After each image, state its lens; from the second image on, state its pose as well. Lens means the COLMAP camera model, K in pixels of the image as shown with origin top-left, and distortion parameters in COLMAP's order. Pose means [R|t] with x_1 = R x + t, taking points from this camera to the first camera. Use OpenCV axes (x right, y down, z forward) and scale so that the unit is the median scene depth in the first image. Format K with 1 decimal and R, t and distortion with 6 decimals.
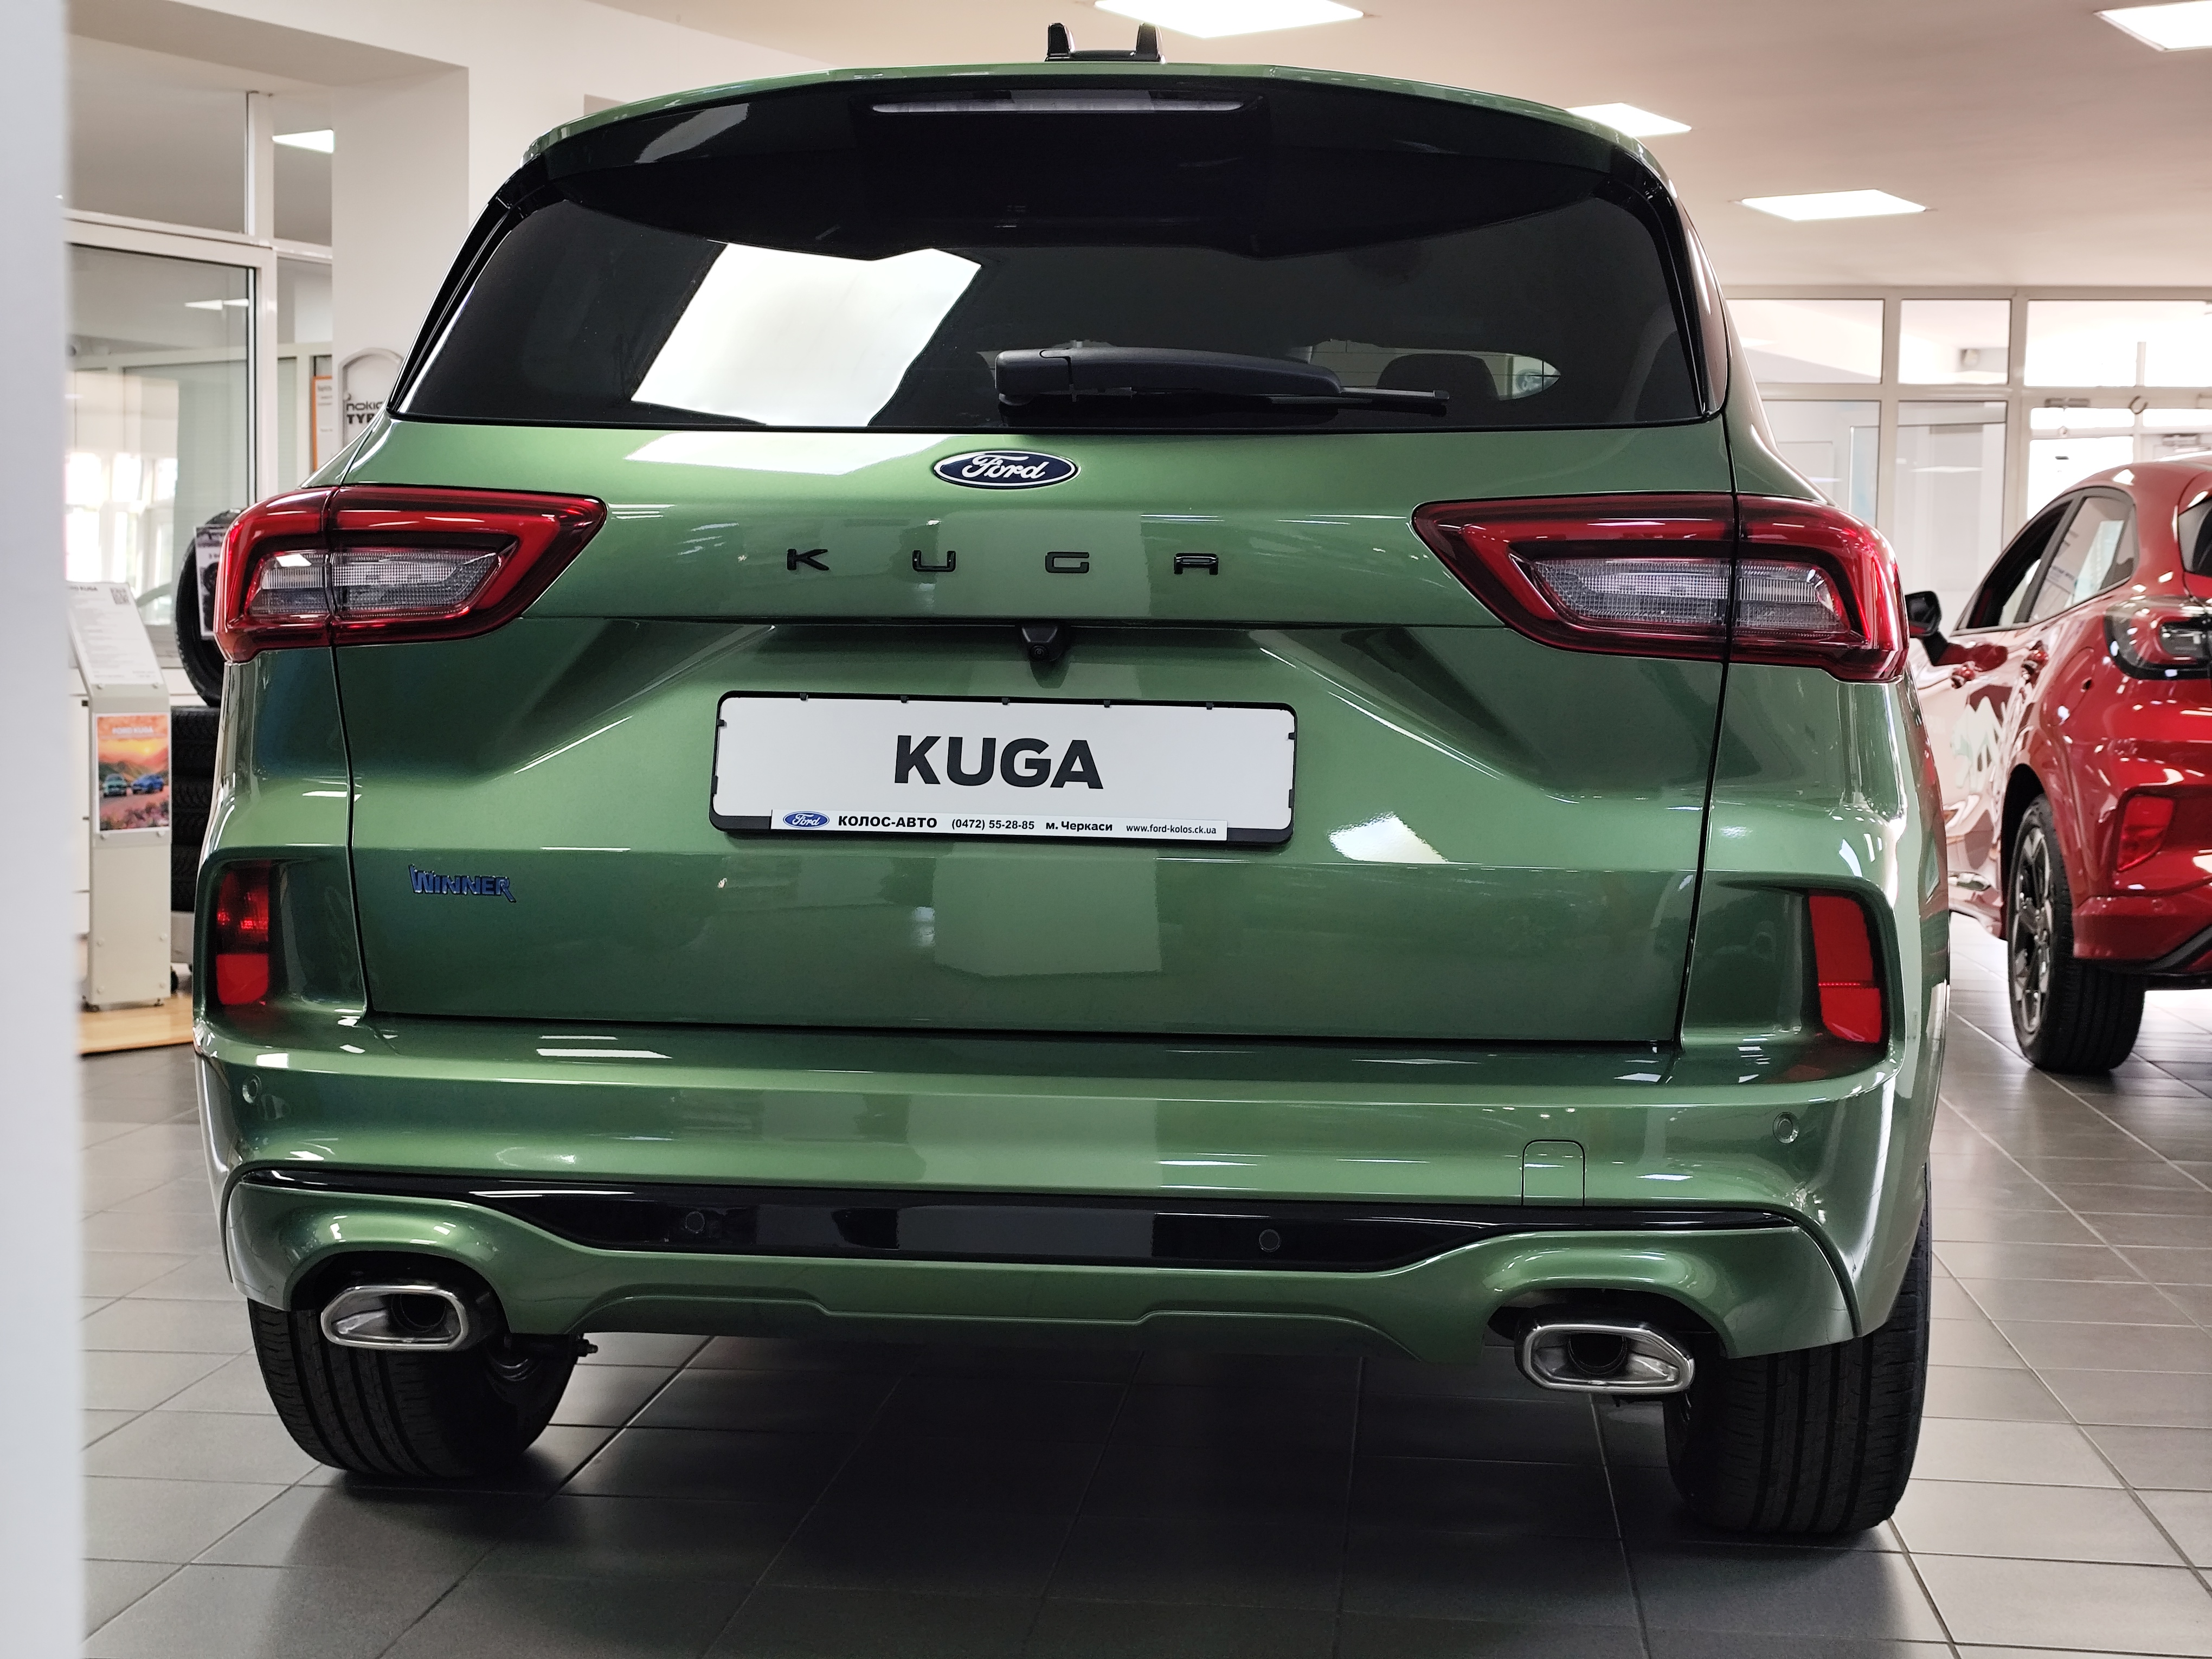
lens RADIAL K [[3103.9, 0, 1106.0], [0, 3103.9, 829.5], [0, 0, 1]] dist [0.143736, -0.806173]
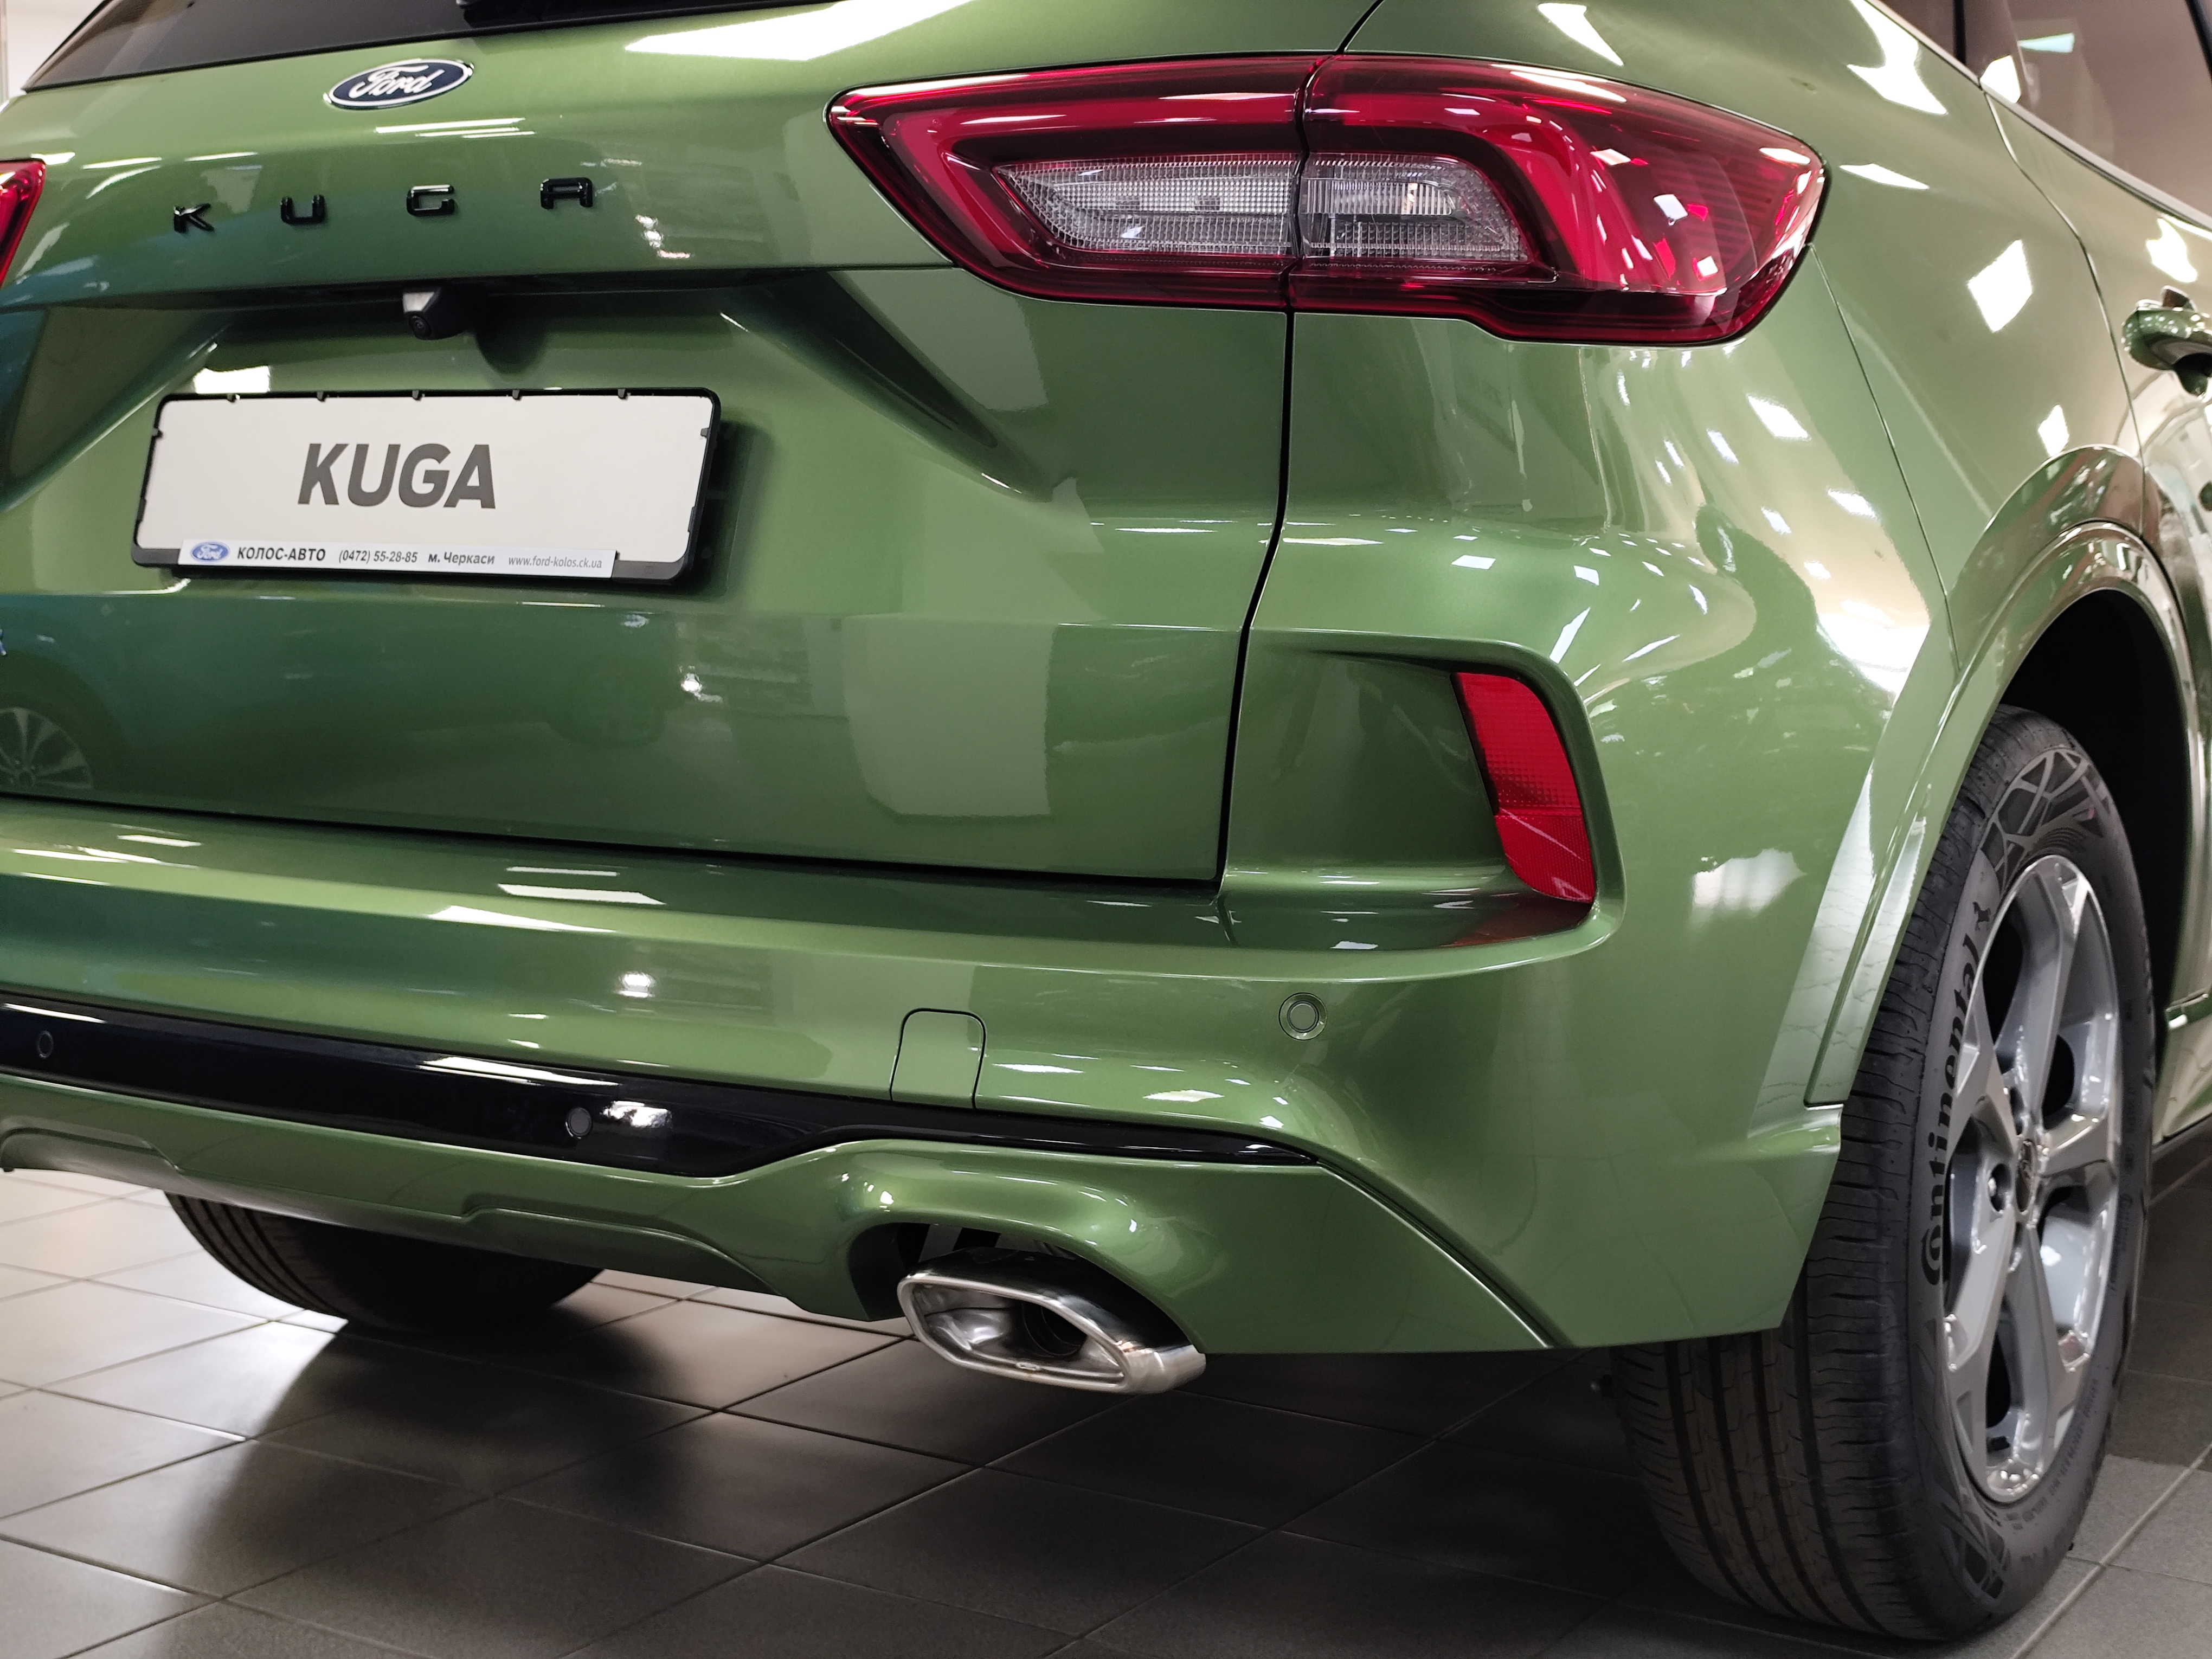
lens RADIAL K [[3038.7, 0, 1098.6], [0, 3038.7, 855.3], [0, 0, 1]] dist [0.043404, -0.009568]
pose [[0.893115, 0.041723, -0.447890, 0.456709], [-0.016507, 0.998058, 0.060057, 0.023535], [0.449526, -0.046245, 0.892069, 0.404488]]
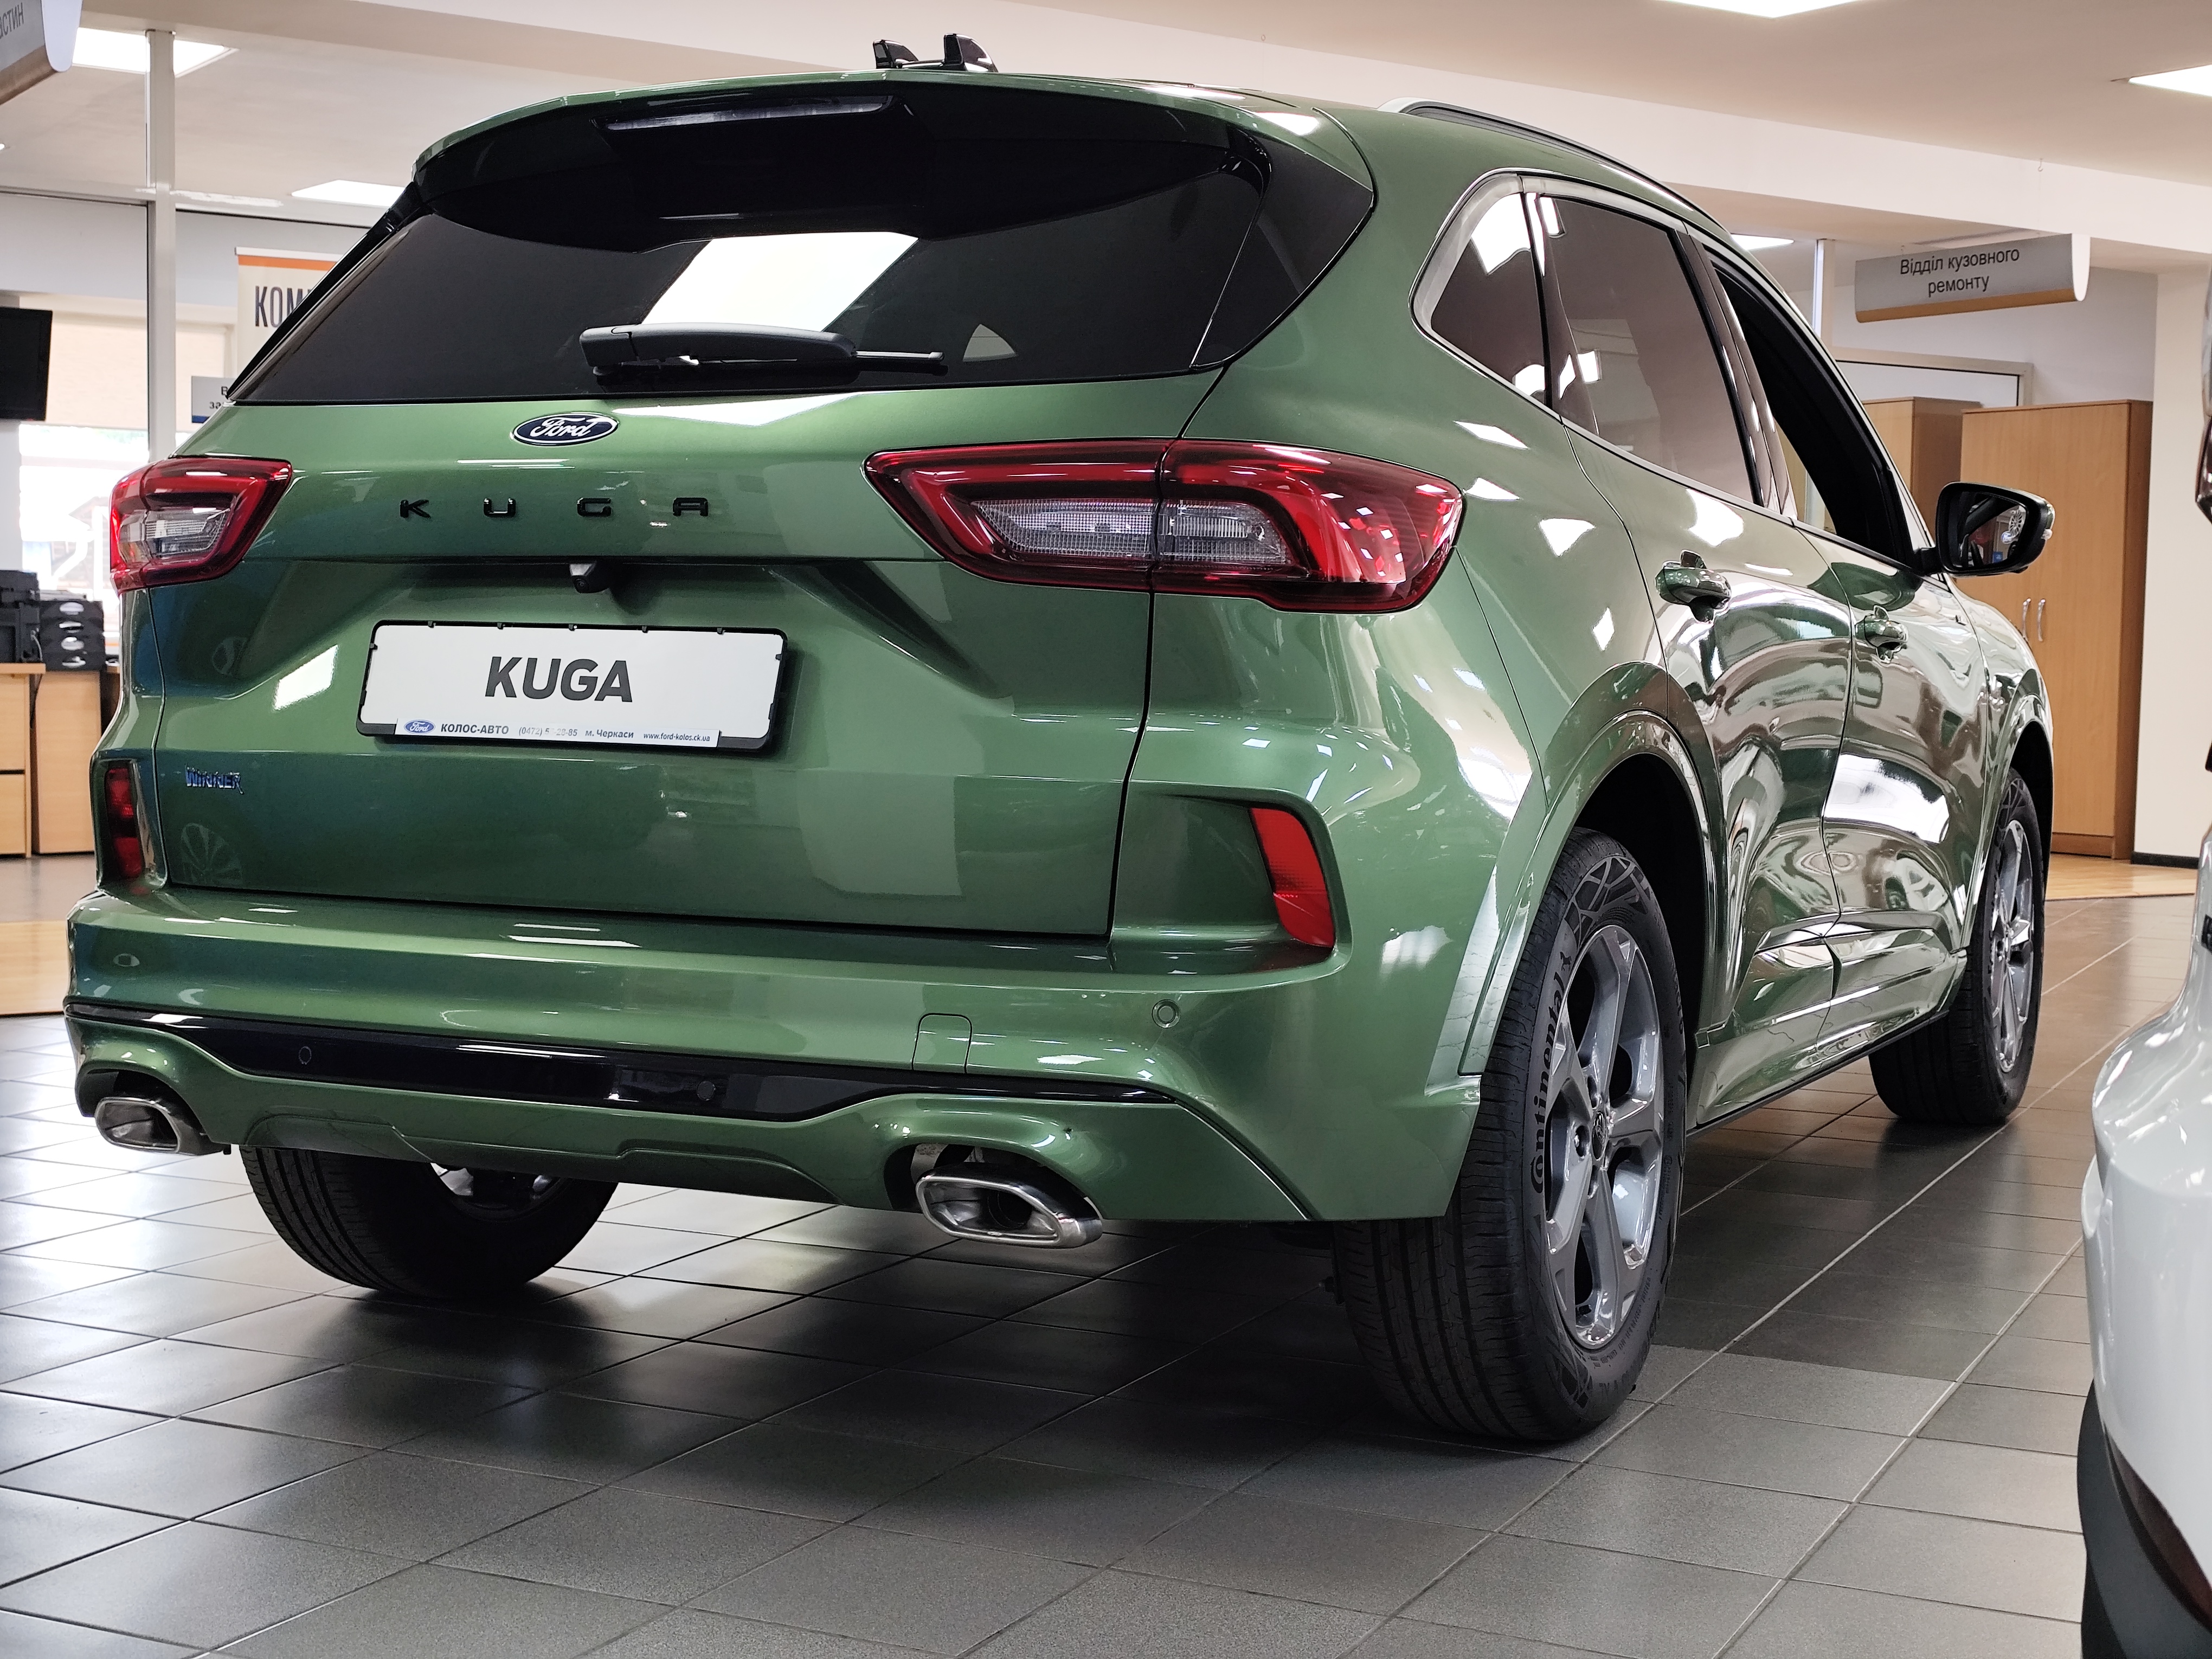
lens RADIAL K [[2970.6, 0, 1106.0], [0, 2970.6, 829.5], [0, 0, 1]] dist [0.142736, -0.004528]
pose [[0.939210, 0.019716, -0.342777, 0.546641], [-0.017197, 0.999798, 0.010388, 0.019837], [0.342913, -0.003862, 0.939359, 0.008692]]
